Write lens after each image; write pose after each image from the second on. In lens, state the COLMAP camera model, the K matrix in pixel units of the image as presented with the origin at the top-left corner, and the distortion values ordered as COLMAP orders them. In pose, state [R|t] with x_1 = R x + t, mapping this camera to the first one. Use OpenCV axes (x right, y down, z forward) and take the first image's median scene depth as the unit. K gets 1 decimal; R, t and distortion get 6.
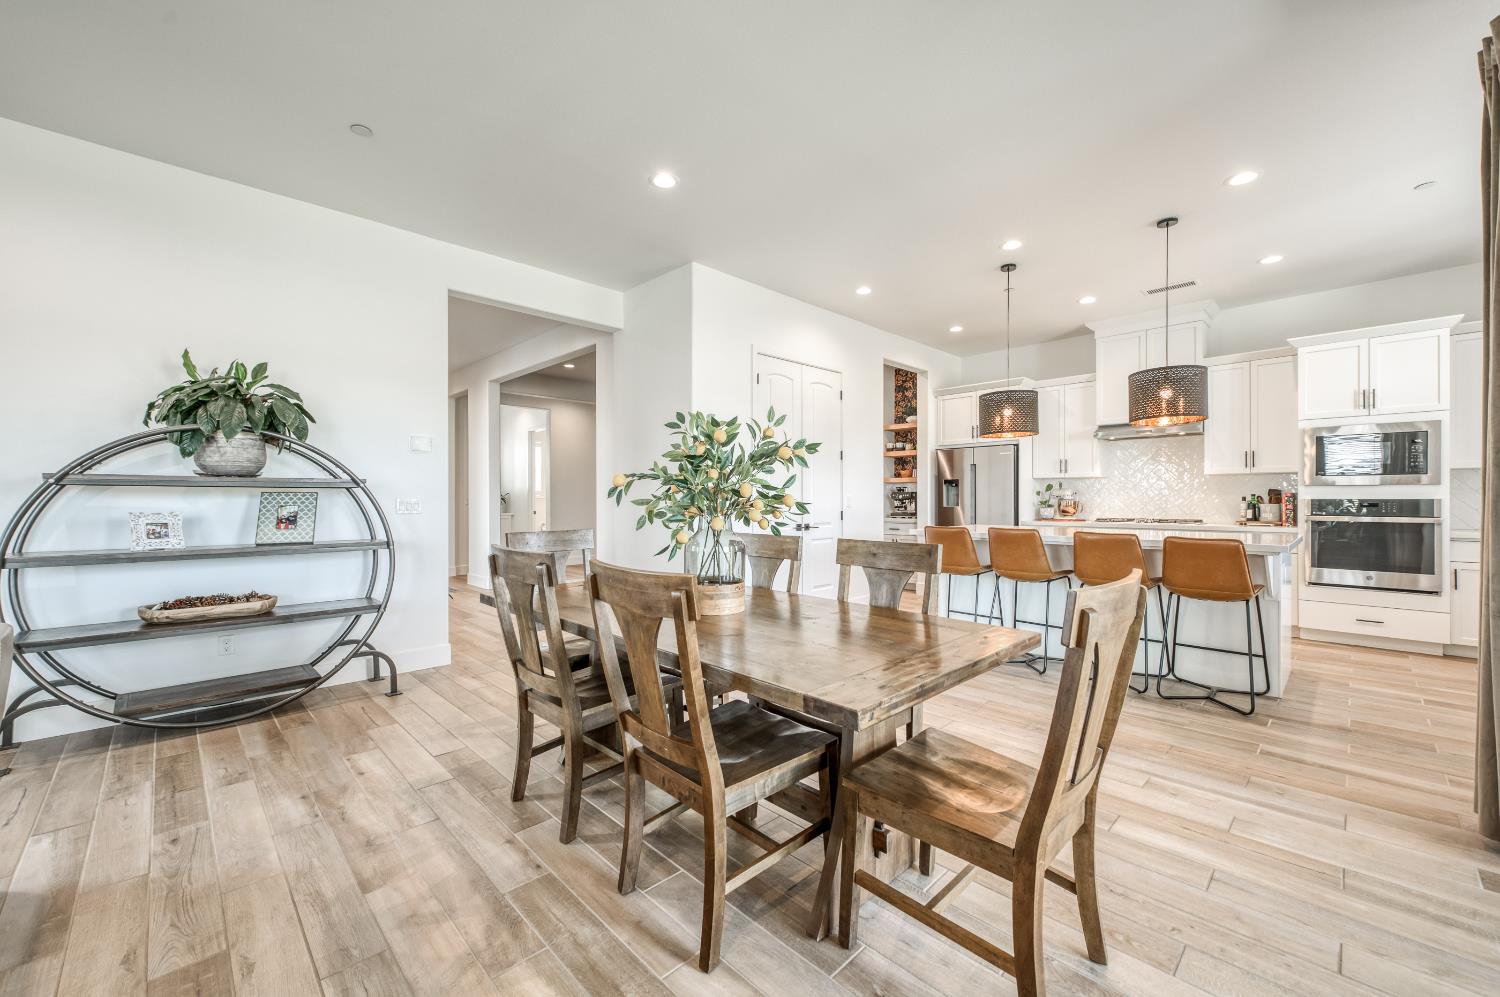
lens RADIAL K [[601.5, 0, 750.0], [0, 601.5, 498.5], [0, 0, 1]] dist [-0.001264, -0.000356]
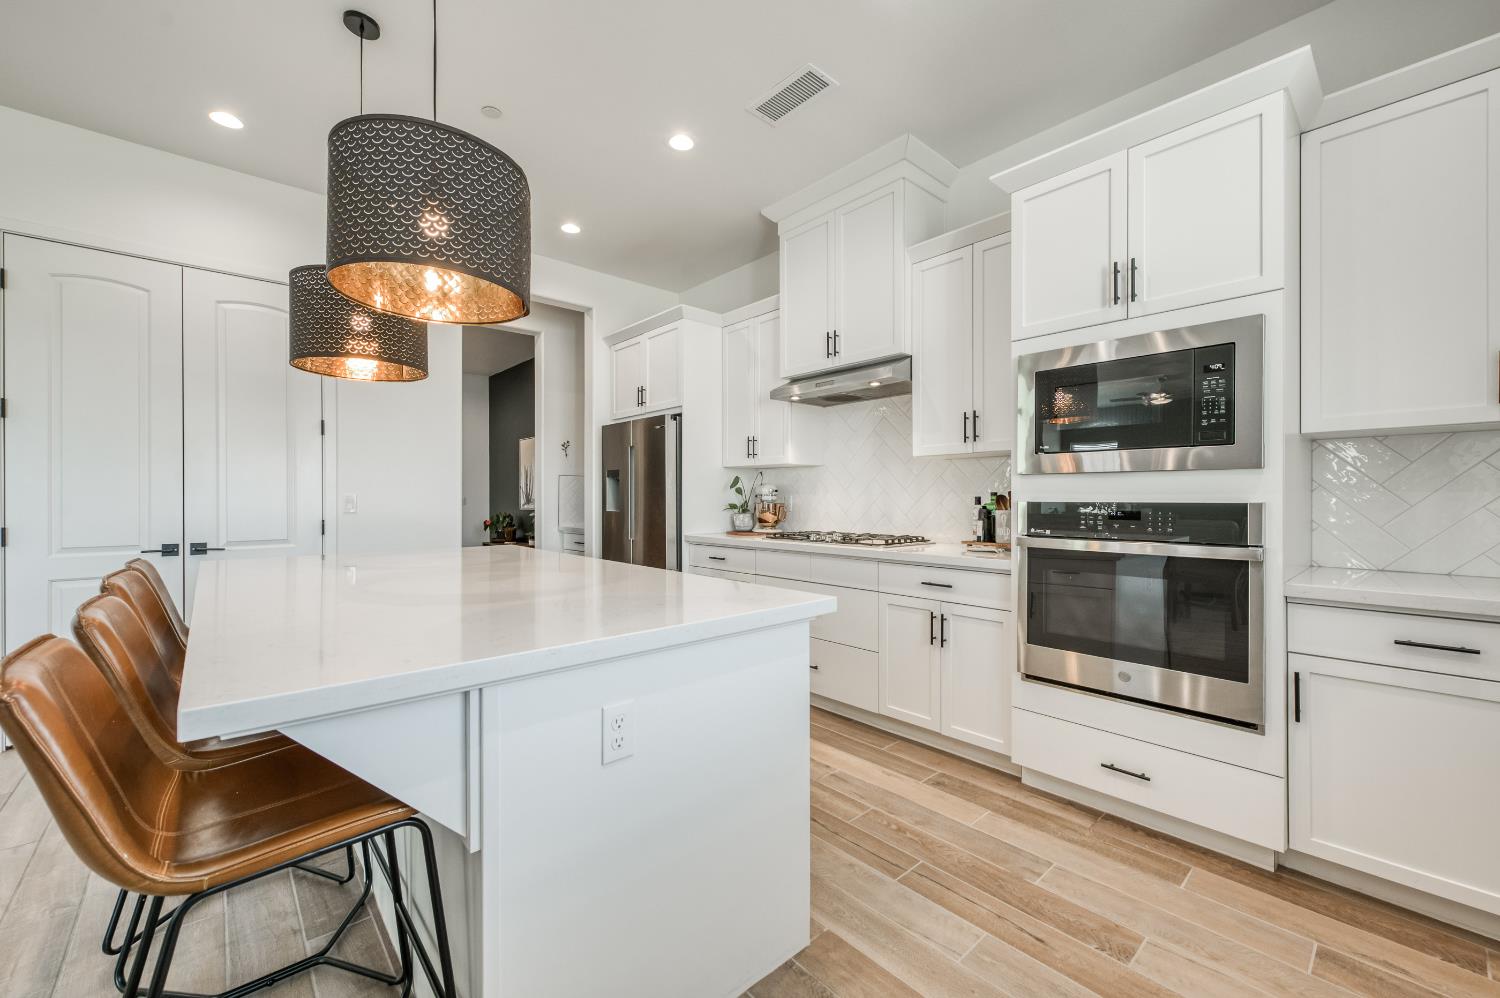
lens RADIAL K [[601.5, 0, 750.0], [0, 601.5, 499.0], [0, 0, 1]] dist [-0.001264, -0.000356]
pose [[0.998857, -0.000075, -0.047795, 0.723208], [0.000223, 0.999995, 0.003097, -0.003200], [0.047795, -0.003104, 0.998852, 0.500780]]
